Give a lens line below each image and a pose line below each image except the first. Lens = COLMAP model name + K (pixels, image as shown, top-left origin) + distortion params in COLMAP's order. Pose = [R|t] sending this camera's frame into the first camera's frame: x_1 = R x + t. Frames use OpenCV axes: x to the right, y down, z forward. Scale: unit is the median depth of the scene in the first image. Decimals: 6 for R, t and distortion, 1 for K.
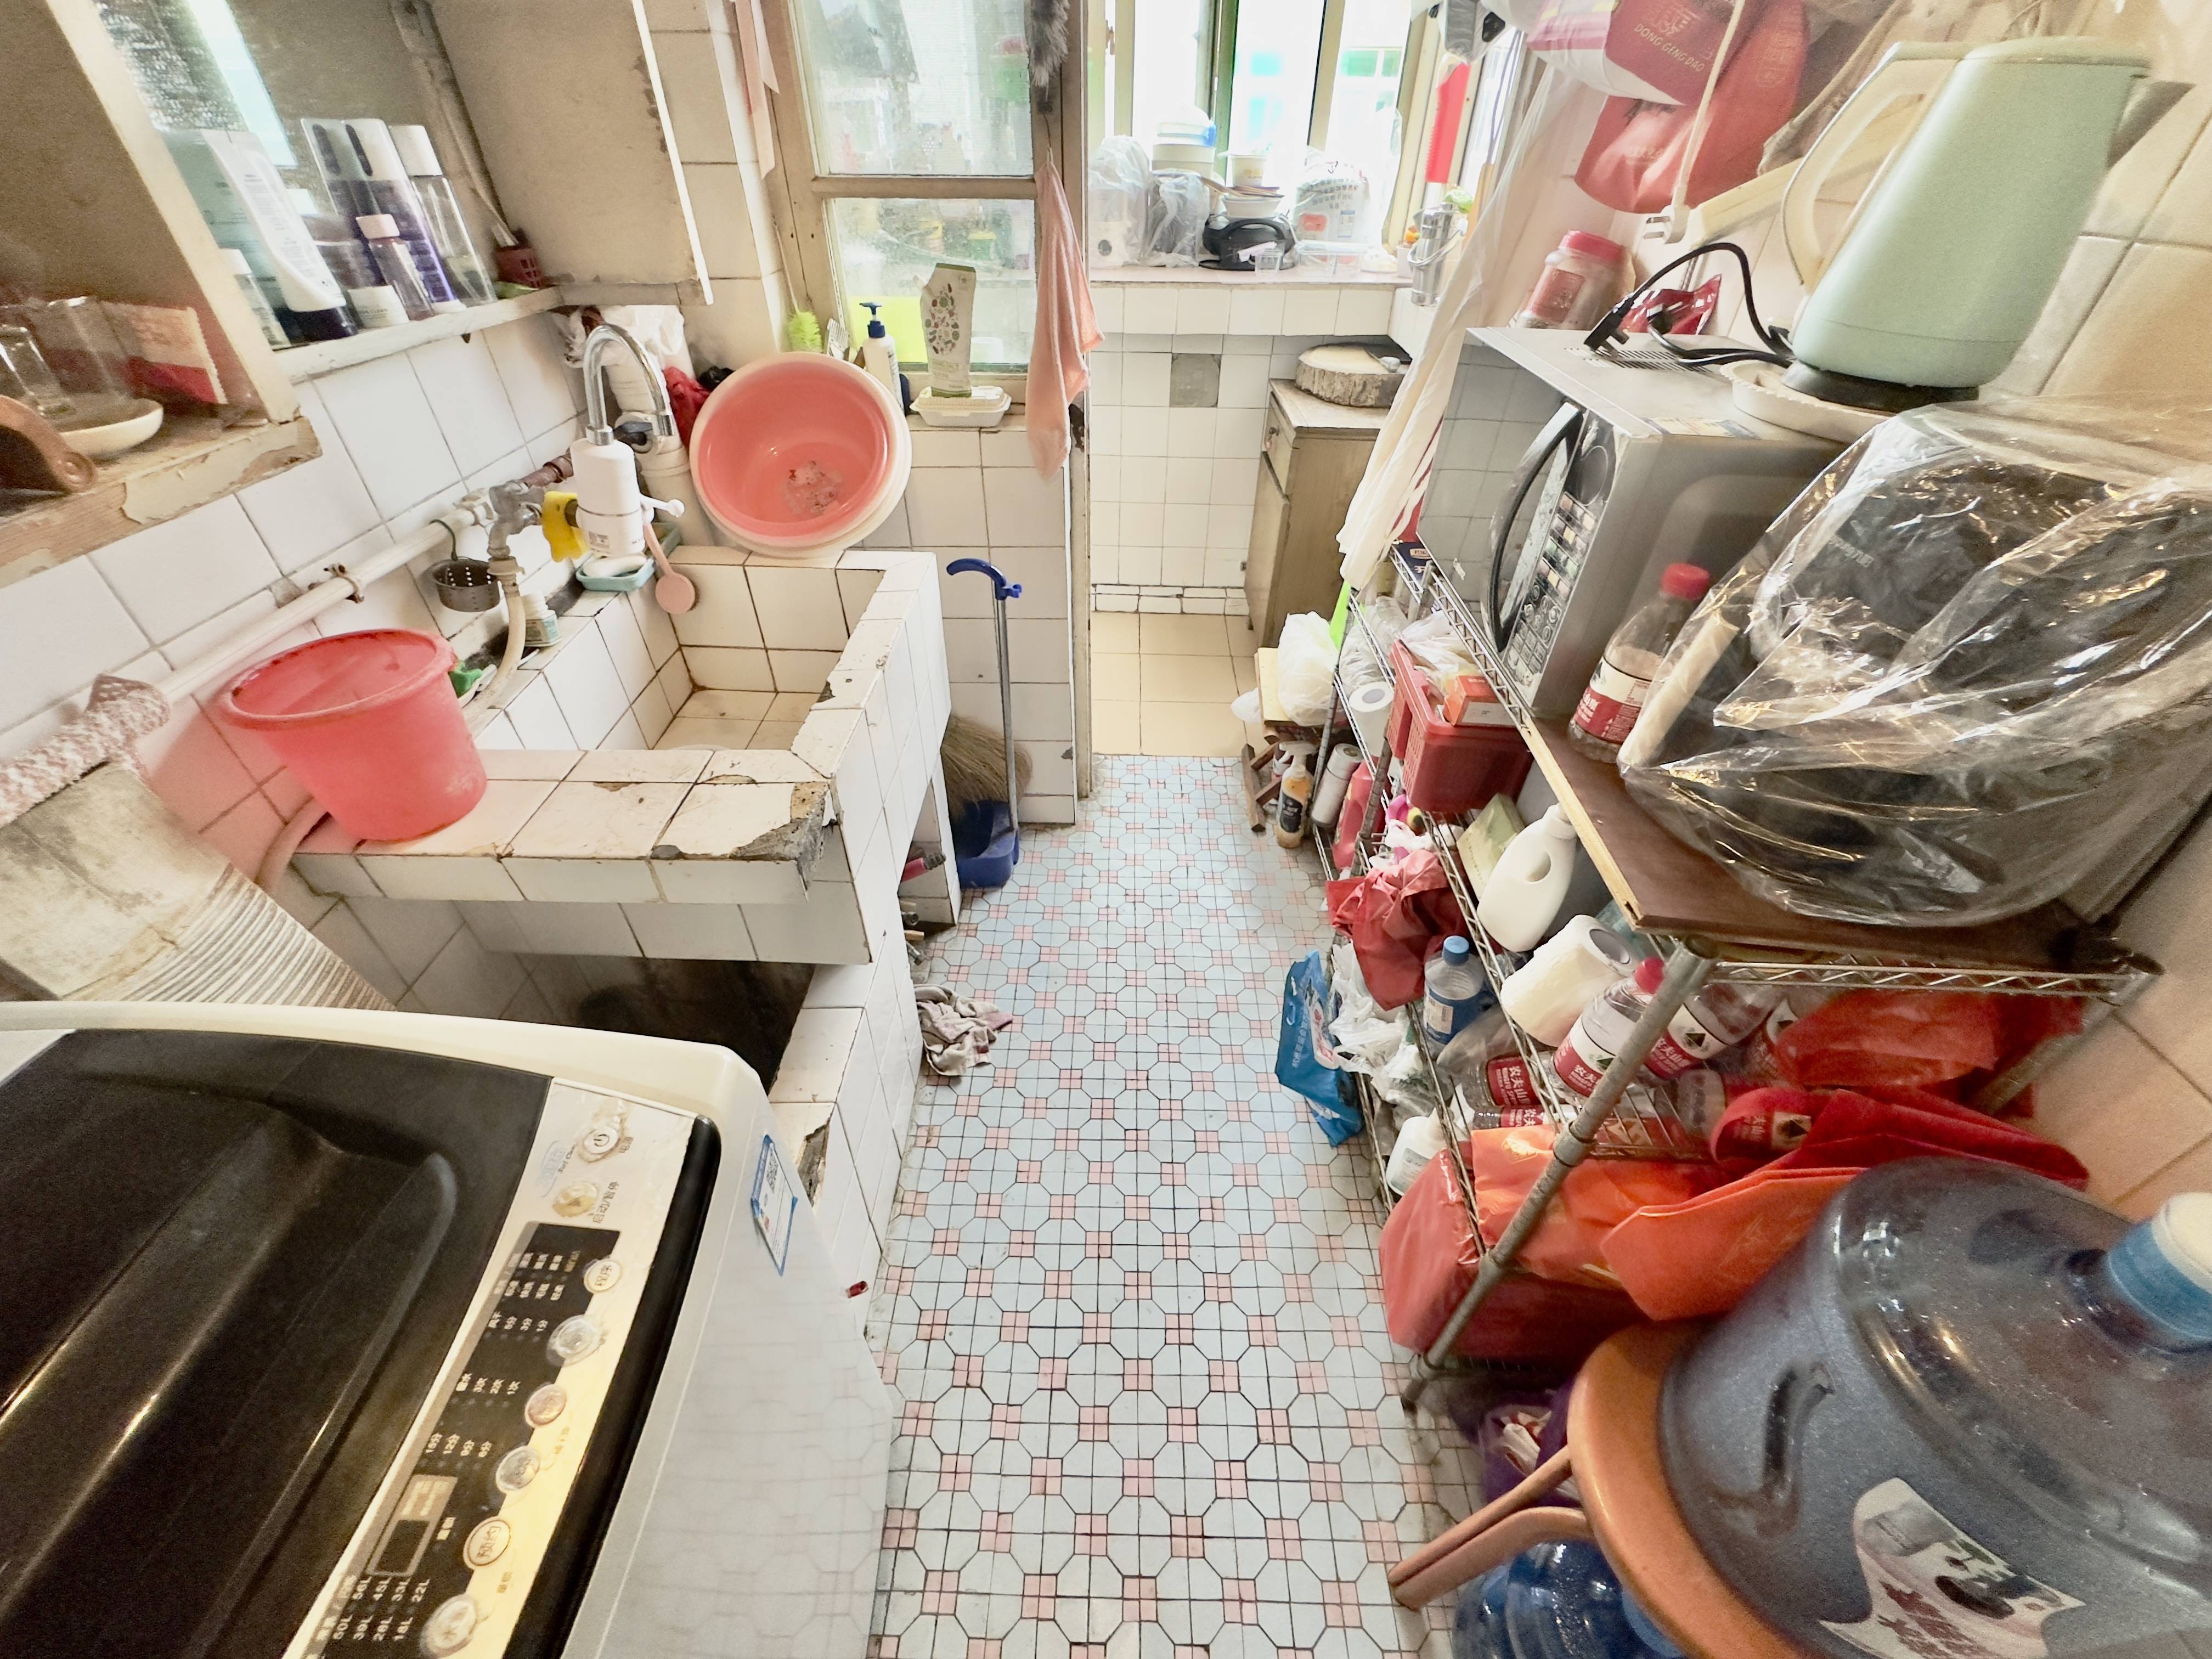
lens RADIAL K [[884.3, 0, 1105.2], [0, 884.3, 828.9], [0, 0, 1]] dist [-0.000224, -0.000035]
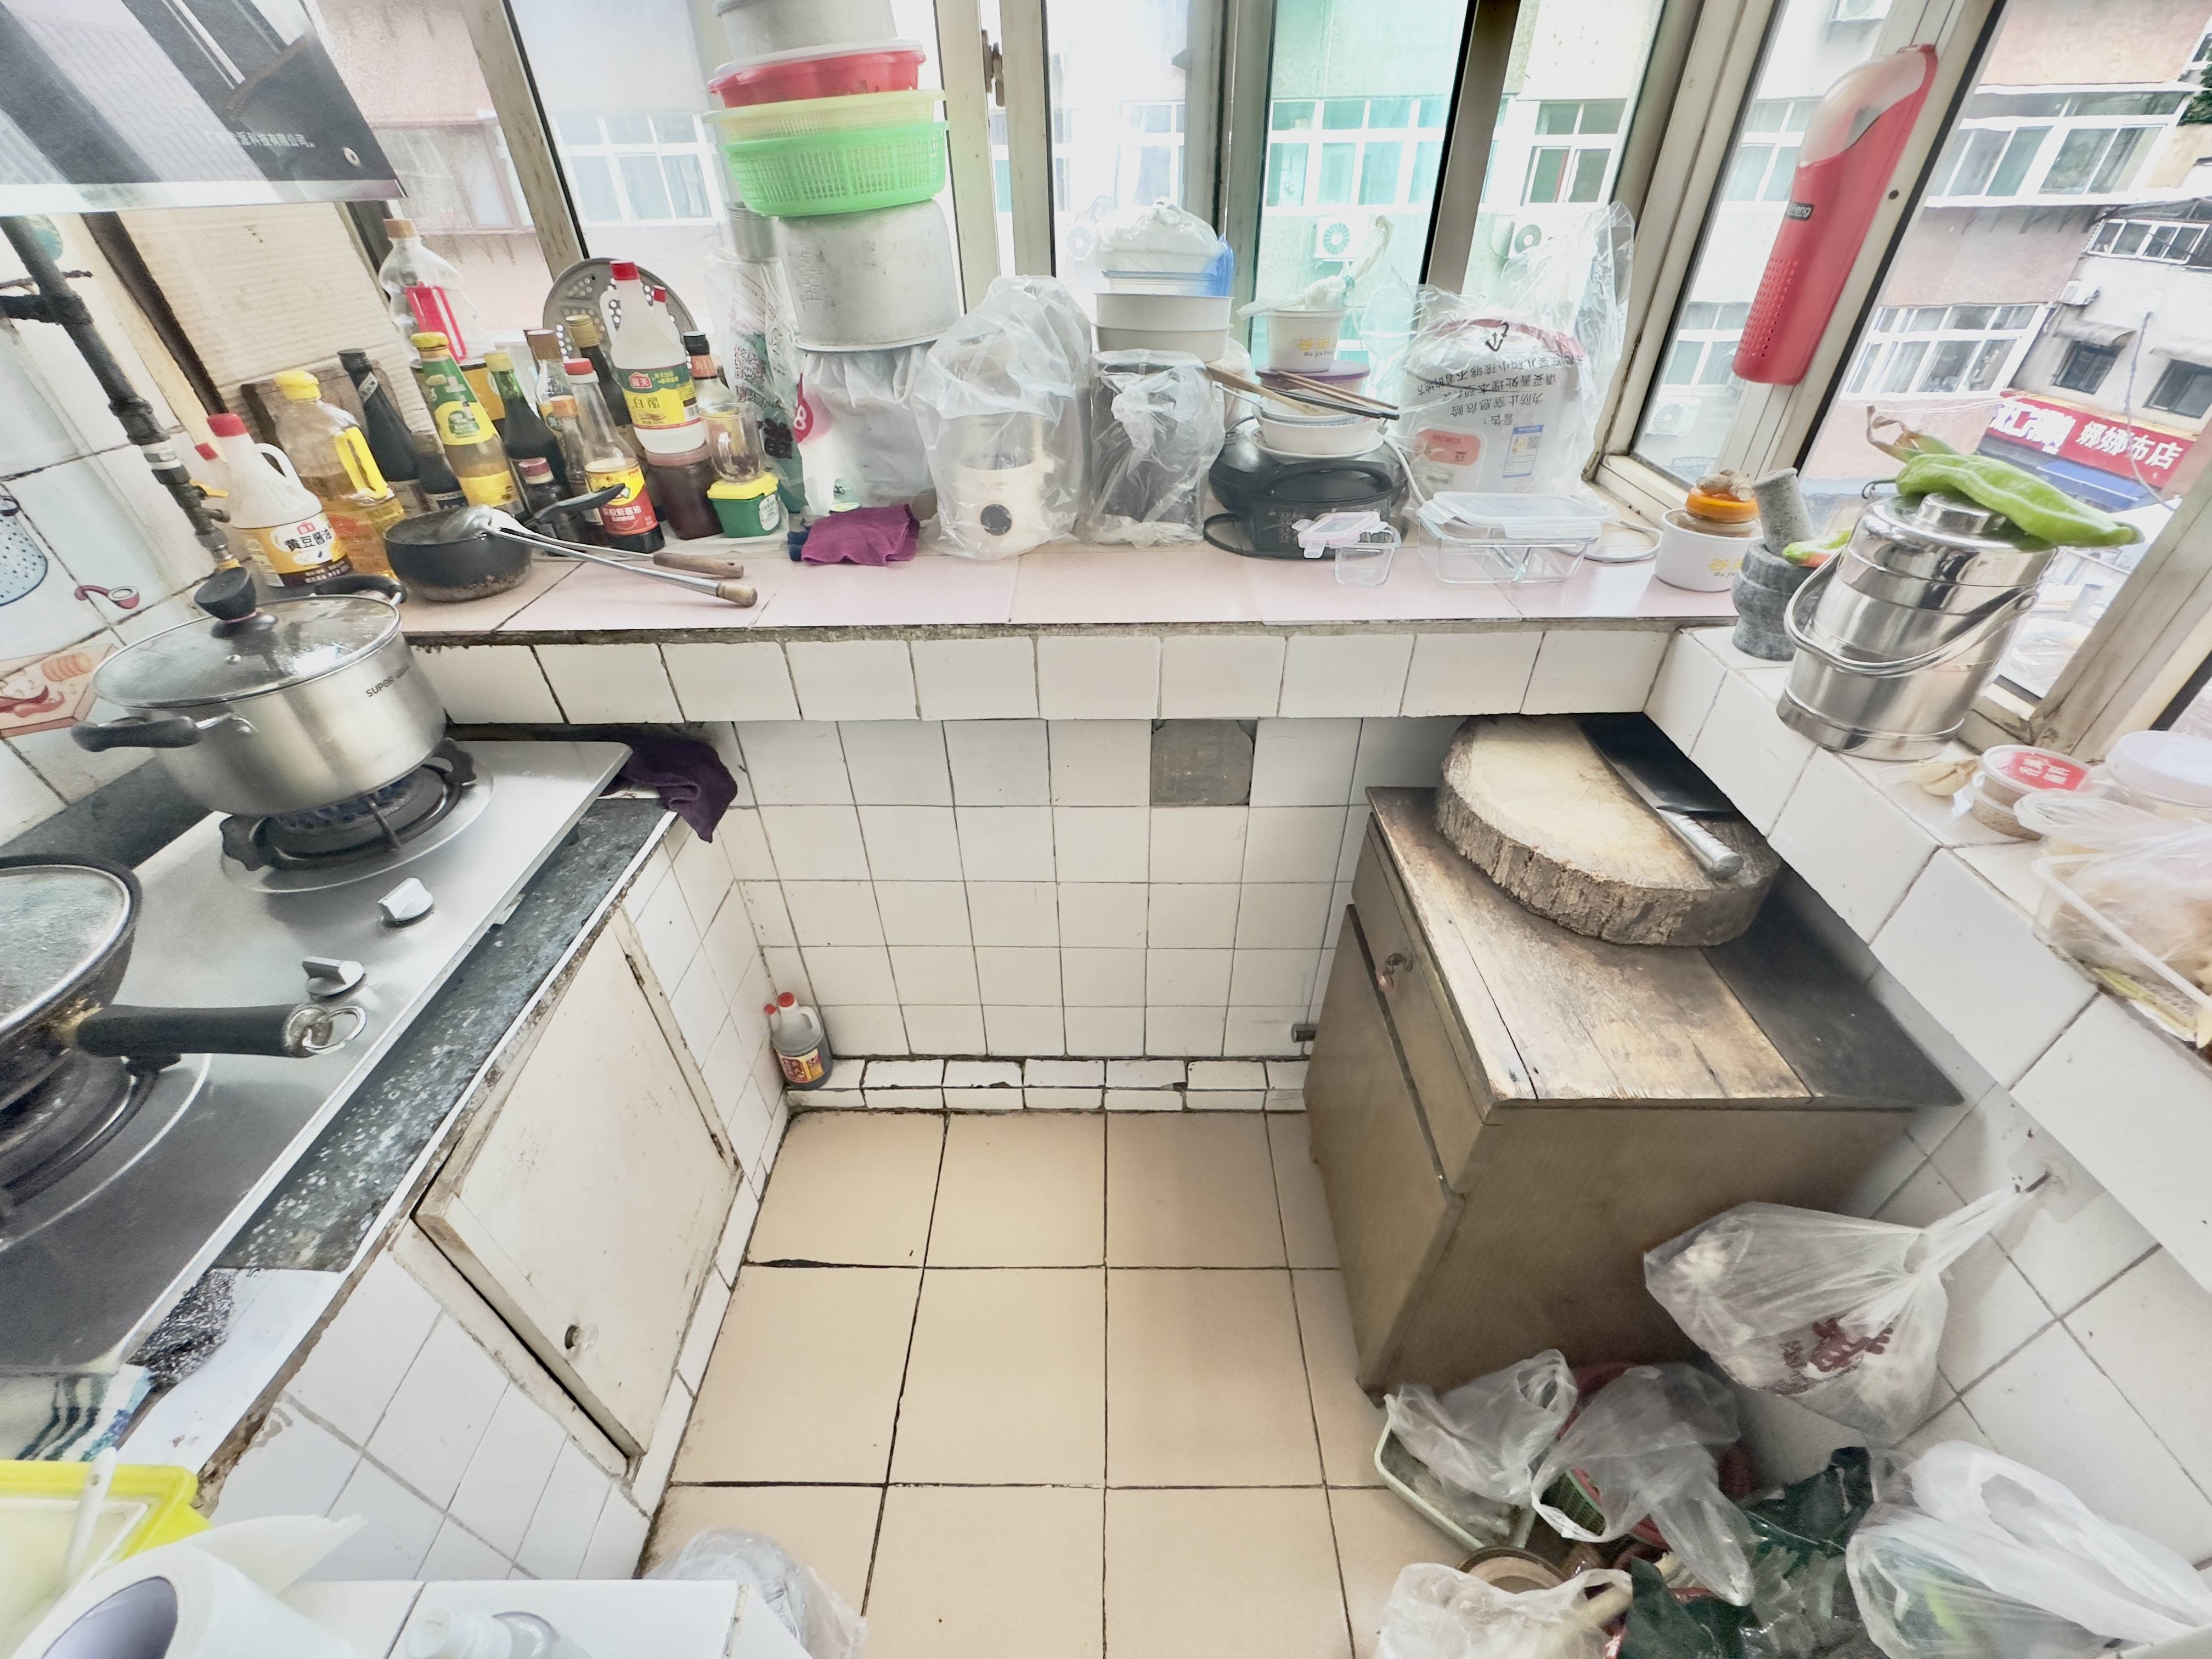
lens RADIAL K [[884.3, 0, 1104.9], [0, 884.3, 830.7], [0, 0, 1]] dist [-0.000224, -0.000035]
pose [[0.999521, -0.028986, 0.010845, 0.045422], [0.029336, 0.999001, -0.033709, -0.480803], [-0.009857, 0.034011, 0.999373, 0.552887]]
